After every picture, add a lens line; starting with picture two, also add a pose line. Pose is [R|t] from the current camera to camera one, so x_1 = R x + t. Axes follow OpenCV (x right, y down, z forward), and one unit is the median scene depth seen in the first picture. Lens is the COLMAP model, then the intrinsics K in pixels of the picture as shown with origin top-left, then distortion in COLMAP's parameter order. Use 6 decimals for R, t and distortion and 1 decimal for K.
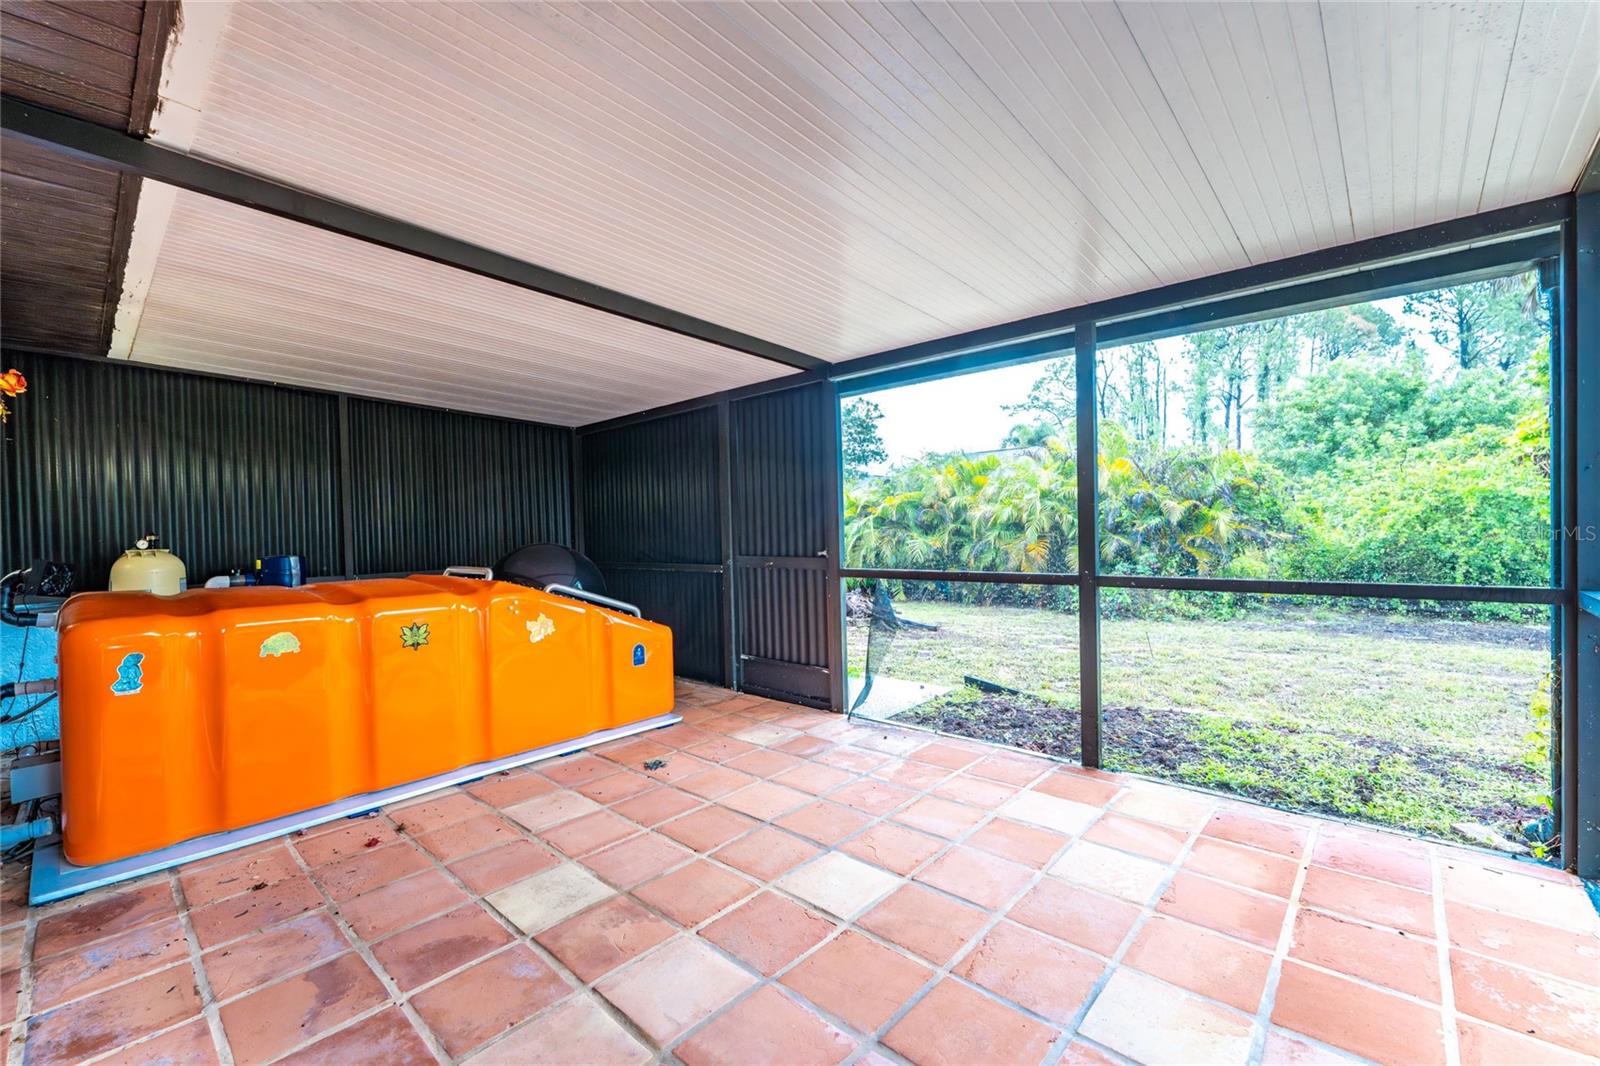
lens RADIAL K [[662.9, 0, 800.0], [0, 662.9, 533.0], [0, 0, 1]] dist [-0.001997, -0.000105]
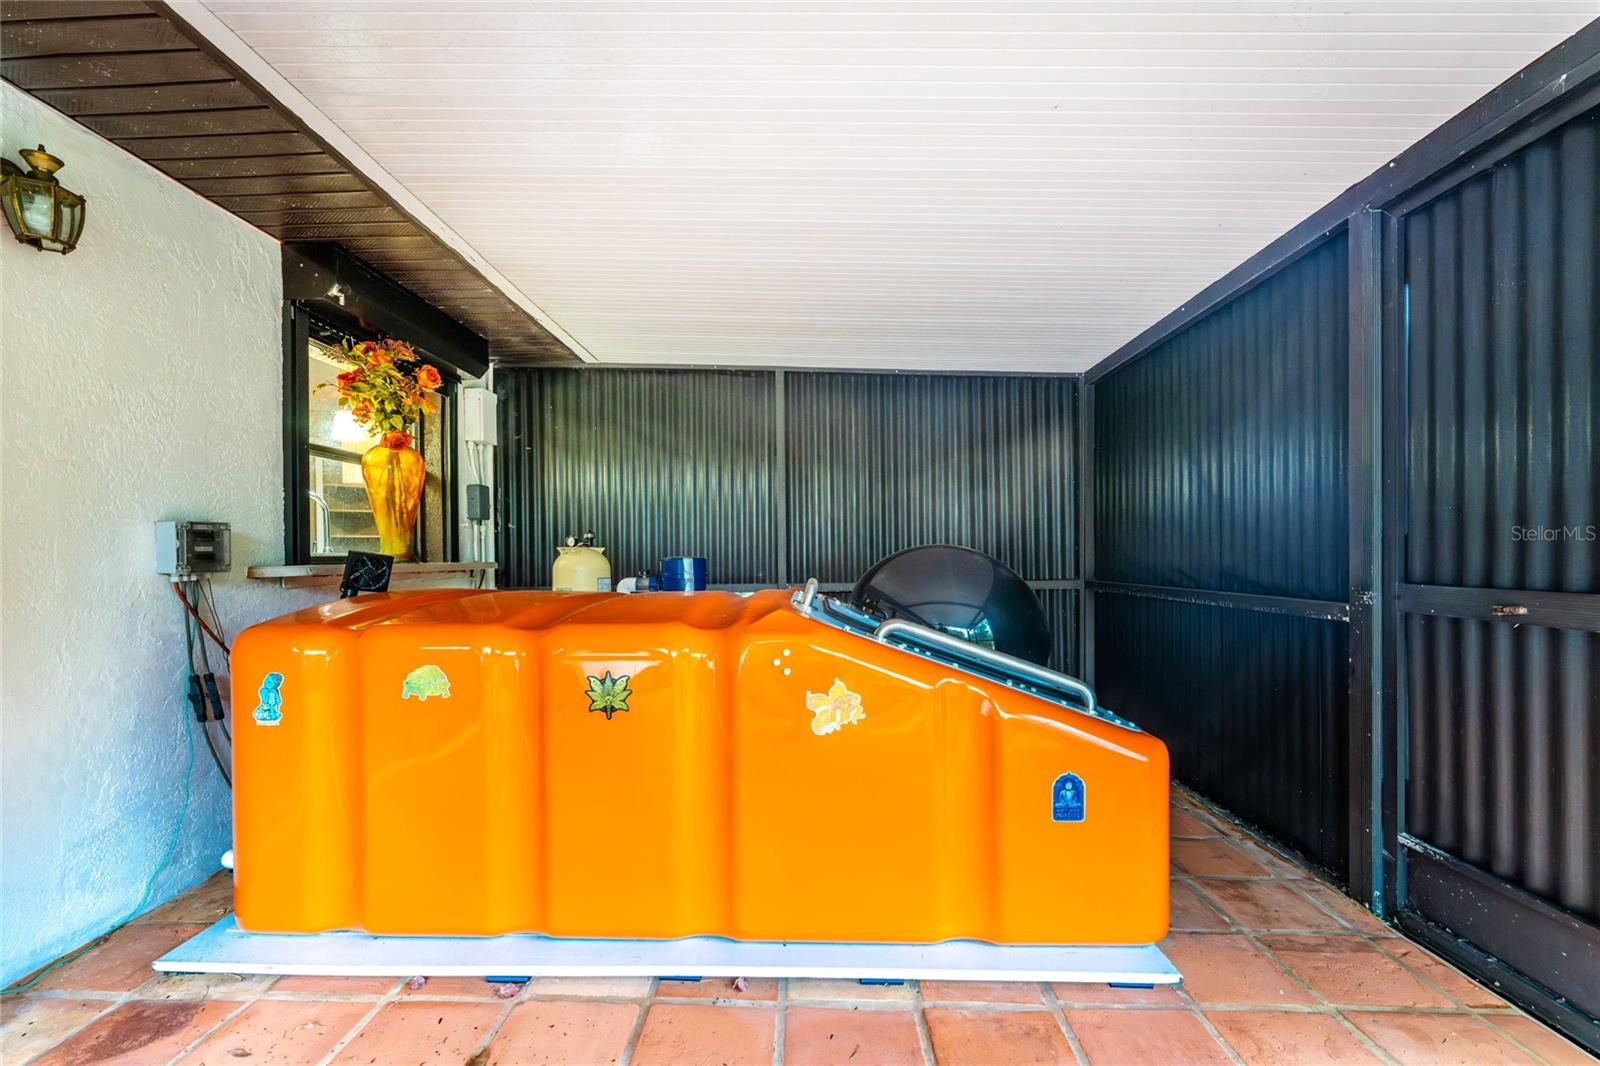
lens RADIAL K [[670.2, 0, 792.3], [0, 670.2, 562.4], [0, 0, 1]] dist [-0.002446, -0.000309]
pose [[0.641255, 0.025751, -0.766895, -0.026588], [-0.009284, 0.999624, 0.025802, 0.020095], [0.767271, -0.009426, 0.641253, 0.647421]]
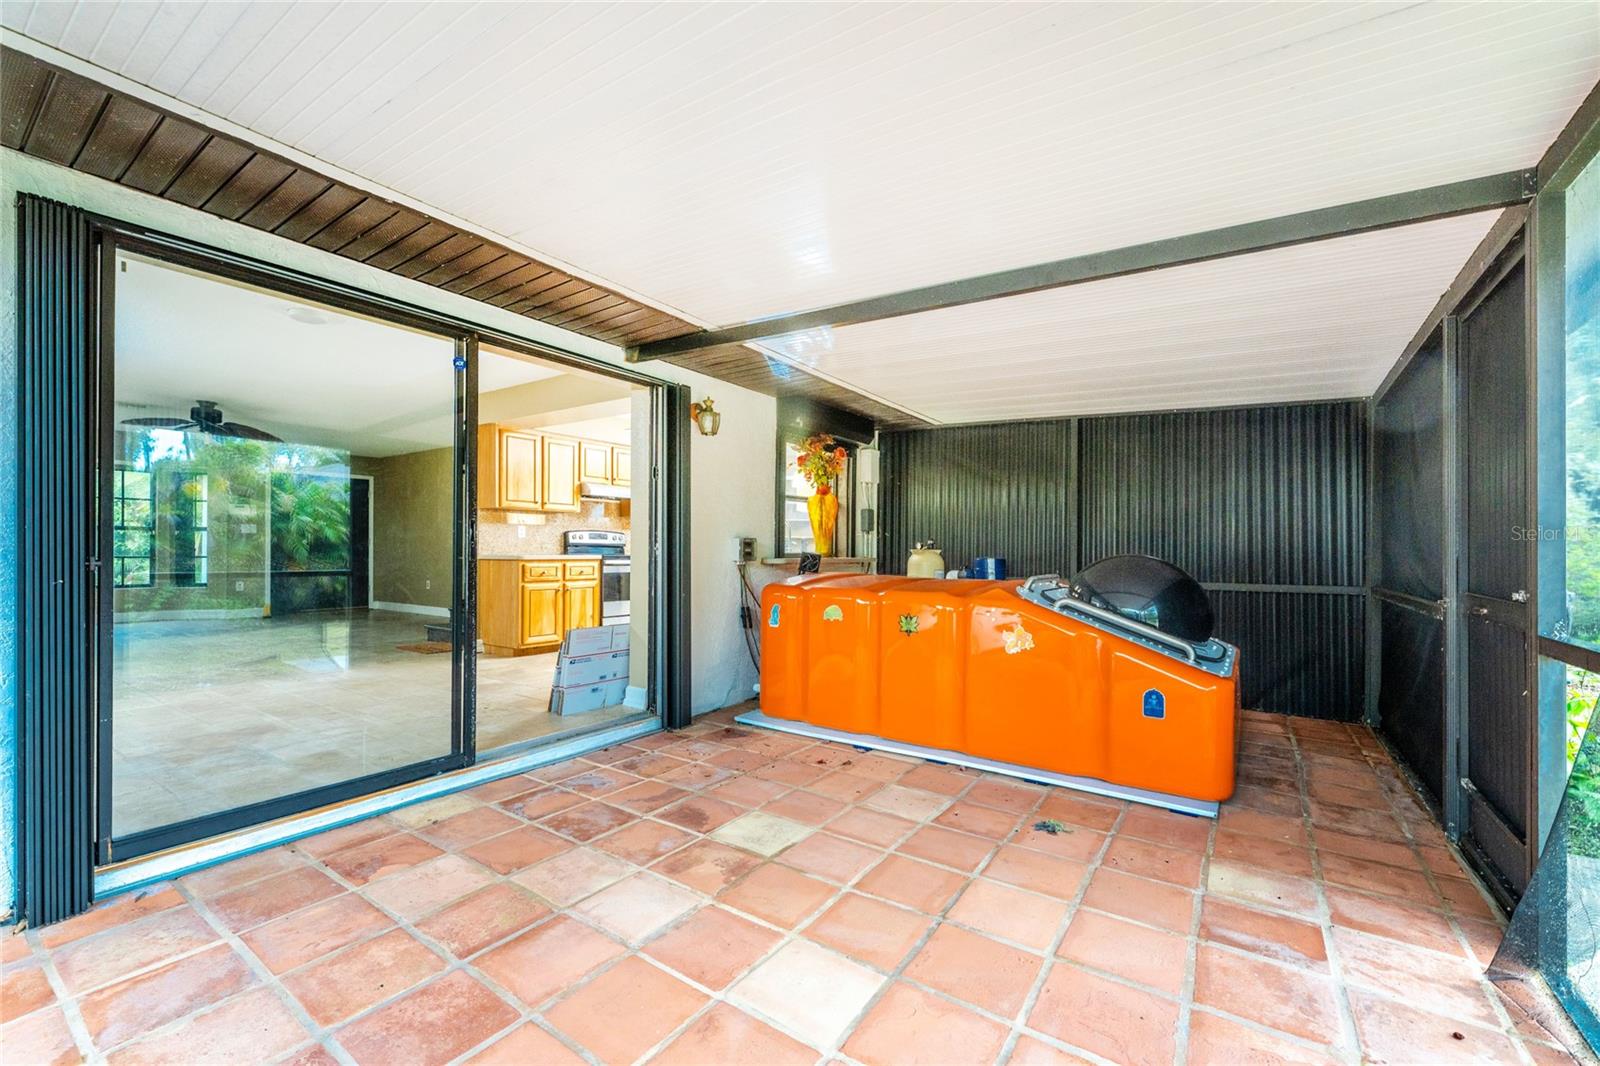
lens RADIAL K [[665.1, 0, 793.8], [0, 665.1, 548.7], [0, 0, 1]] dist [0.000091, -0.000211]
pose [[0.119651, 0.023027, -0.992549, 0.520350], [-0.015867, 0.999648, 0.021279, -0.004978], [0.992689, 0.013203, 0.119975, 0.555853]]
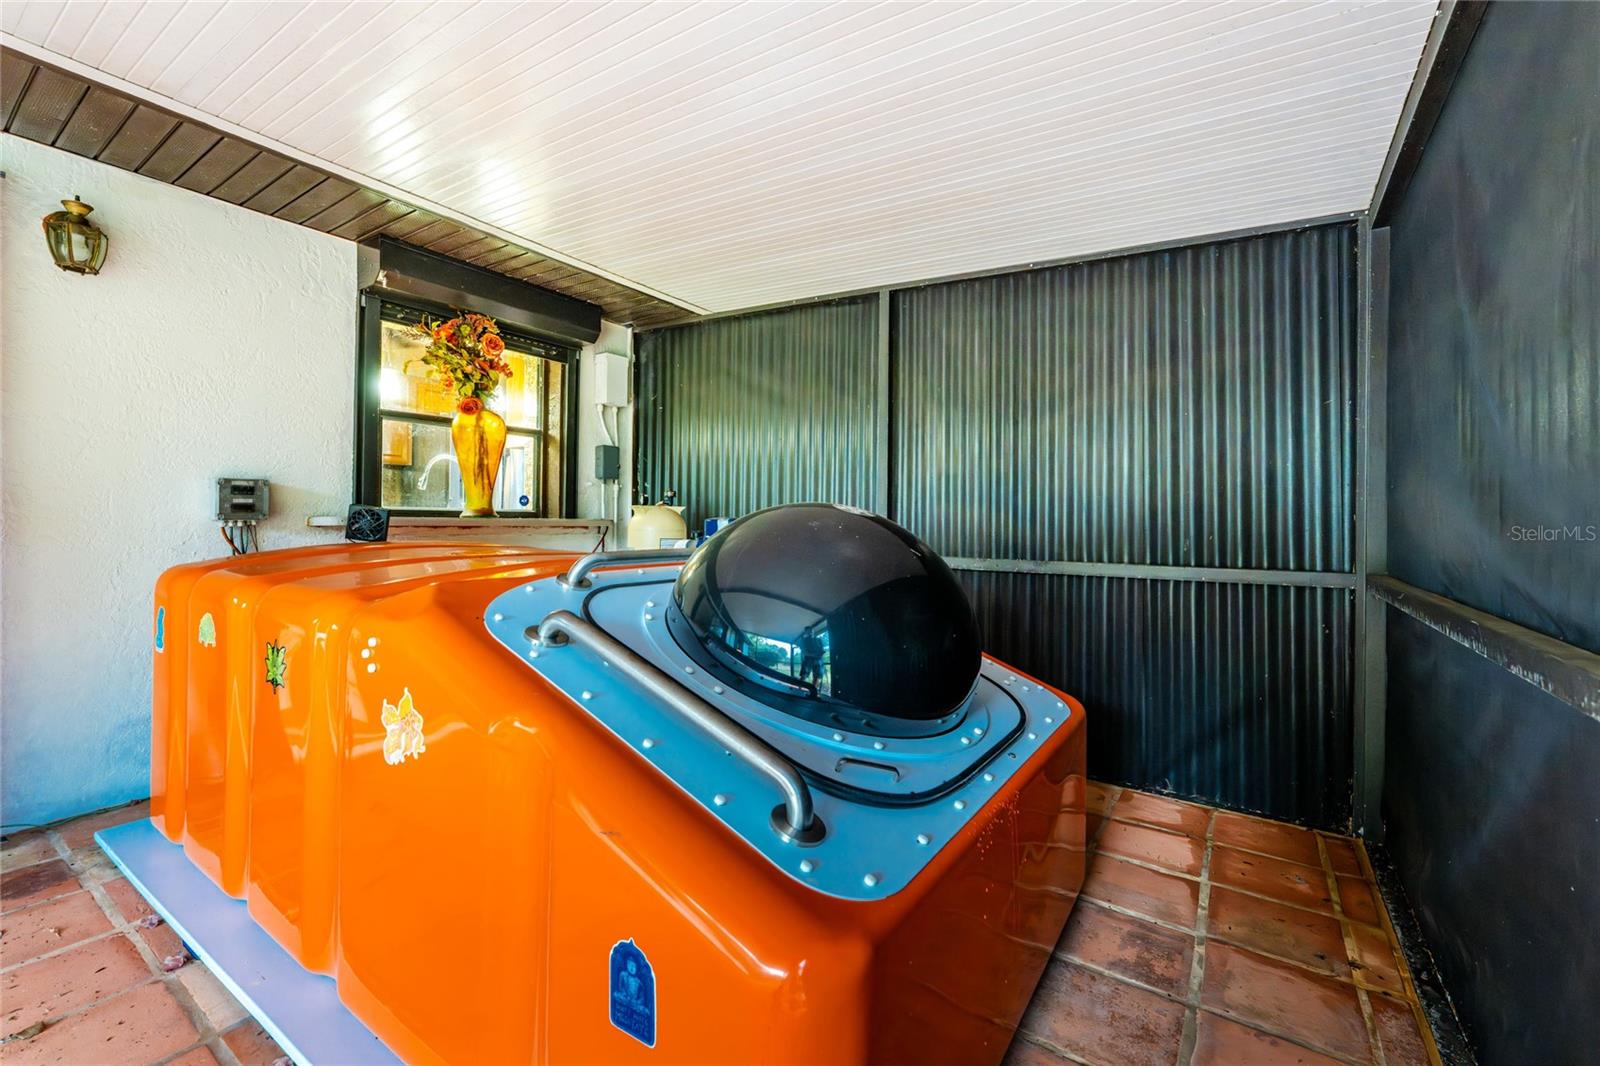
lens RADIAL K [[674.5, 0, 796.2], [0, 674.5, 512.9], [0, 0, 1]] dist [-0.000664, 0.000057]
pose [[0.128538, 0.017133, -0.991557, -0.011259], [-0.020872, 0.999676, 0.014568, 0.018191], [0.991485, 0.018823, 0.128854, 1.149268]]
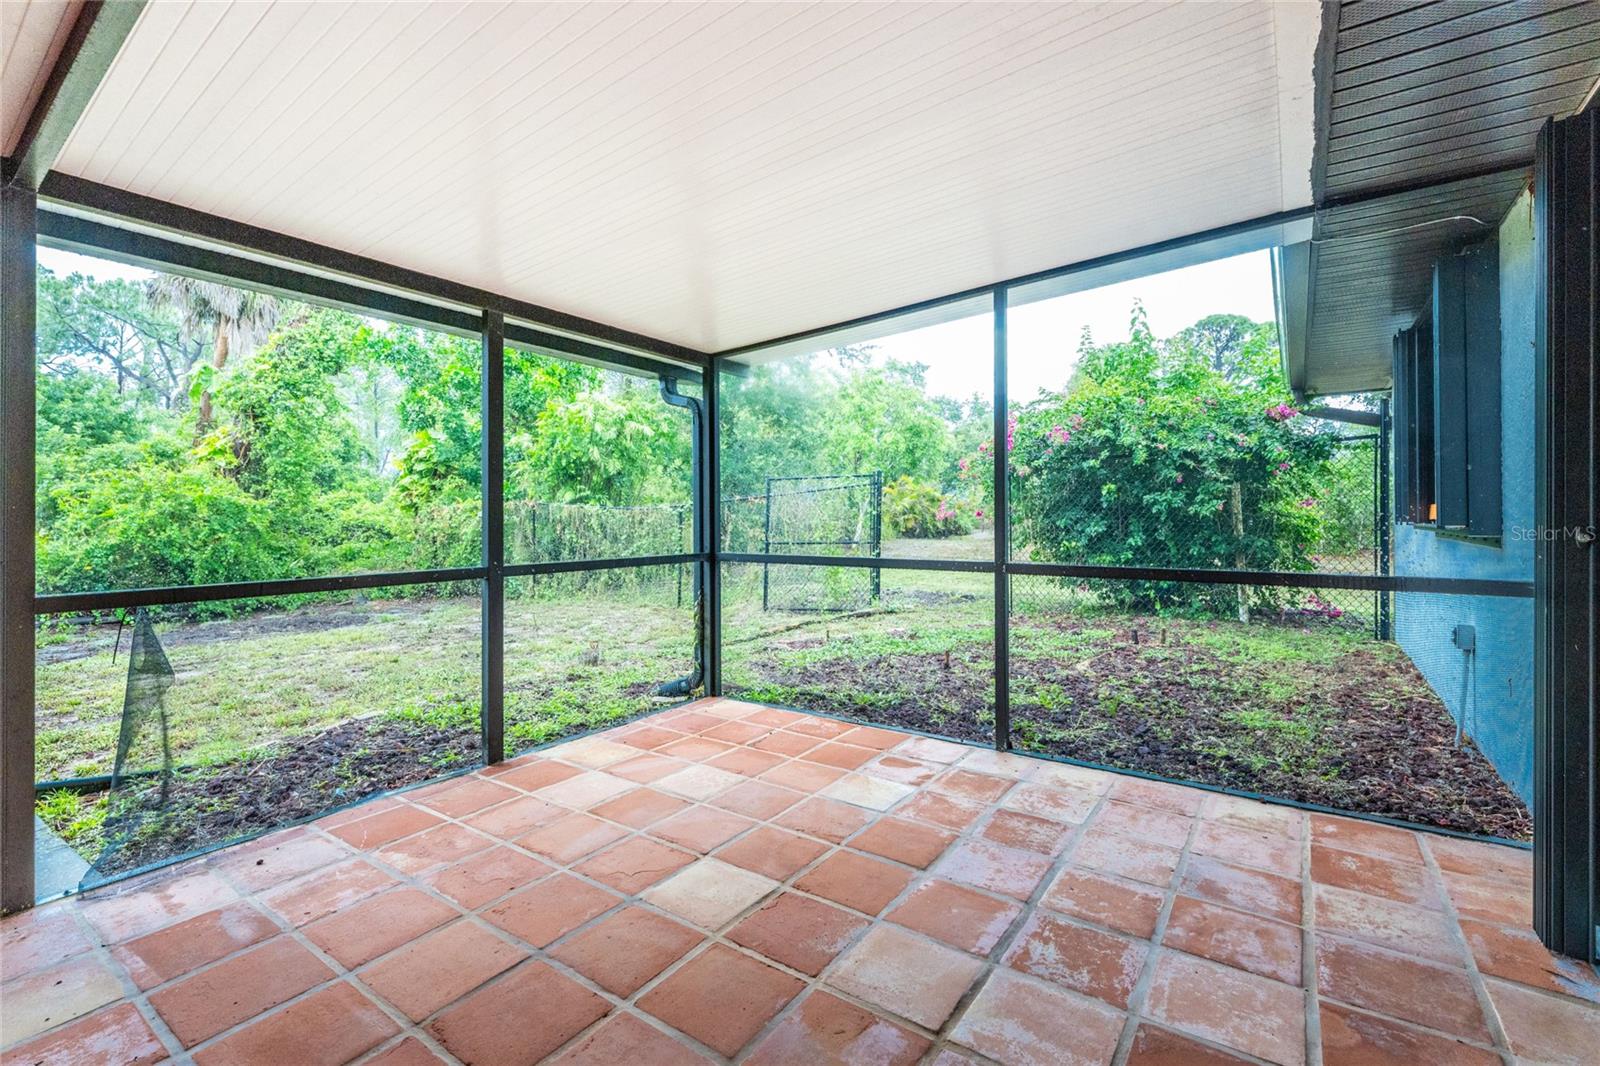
lens RADIAL K [[674.5, 0, 796.2], [0, 674.5, 512.9], [0, 0, 1]] dist [-0.000664, 0.000057]
pose [[-0.088977, 0.027494, 0.995654, -0.571845], [0.015601, 0.999535, -0.026207, 0.015163], [-0.995911, 0.013202, -0.089365, 0.603026]]
